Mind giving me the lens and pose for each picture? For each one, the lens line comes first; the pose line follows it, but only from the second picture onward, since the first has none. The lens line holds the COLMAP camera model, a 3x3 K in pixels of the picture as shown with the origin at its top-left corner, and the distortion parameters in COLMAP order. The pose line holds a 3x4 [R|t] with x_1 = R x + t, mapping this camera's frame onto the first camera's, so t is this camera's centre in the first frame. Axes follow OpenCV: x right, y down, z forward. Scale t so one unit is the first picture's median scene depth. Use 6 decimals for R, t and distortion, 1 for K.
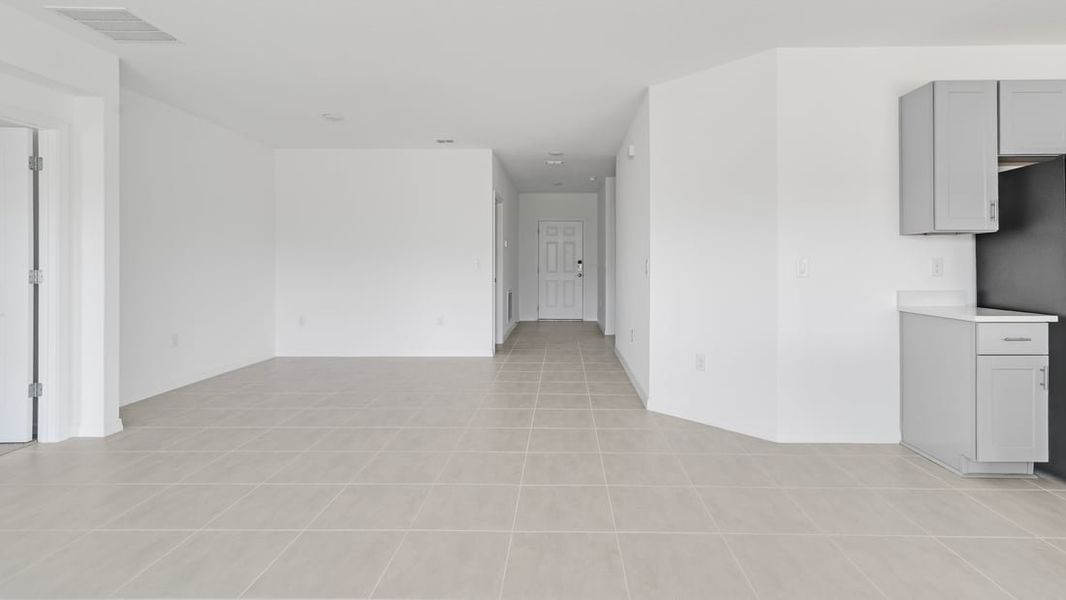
lens RADIAL K [[504.8, 0, 562.1], [0, 504.8, 266.6], [0, 0, 1]] dist [0.016816, 0.000137]
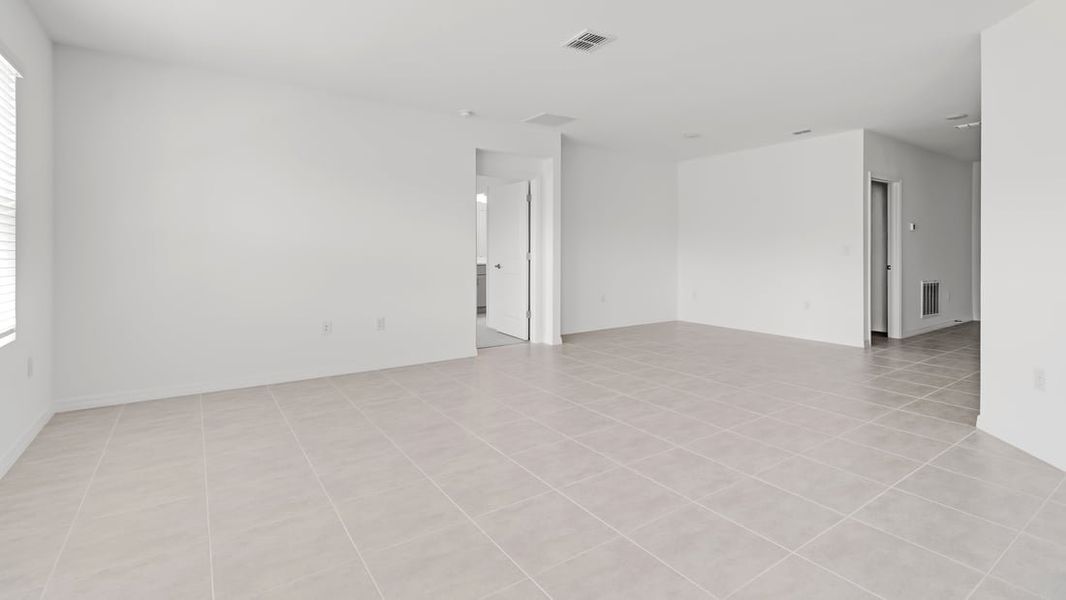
lens RADIAL K [[489.0, 0, 545.8], [0, 489.0, 250.5], [0, 0, 1]] dist [0.016186, -0.000023]
pose [[0.593096, 0.001865, -0.805130, 0.458928], [-0.005205, 0.999985, -0.001518, 0.000621], [0.805115, 0.005091, 0.593097, -0.043356]]
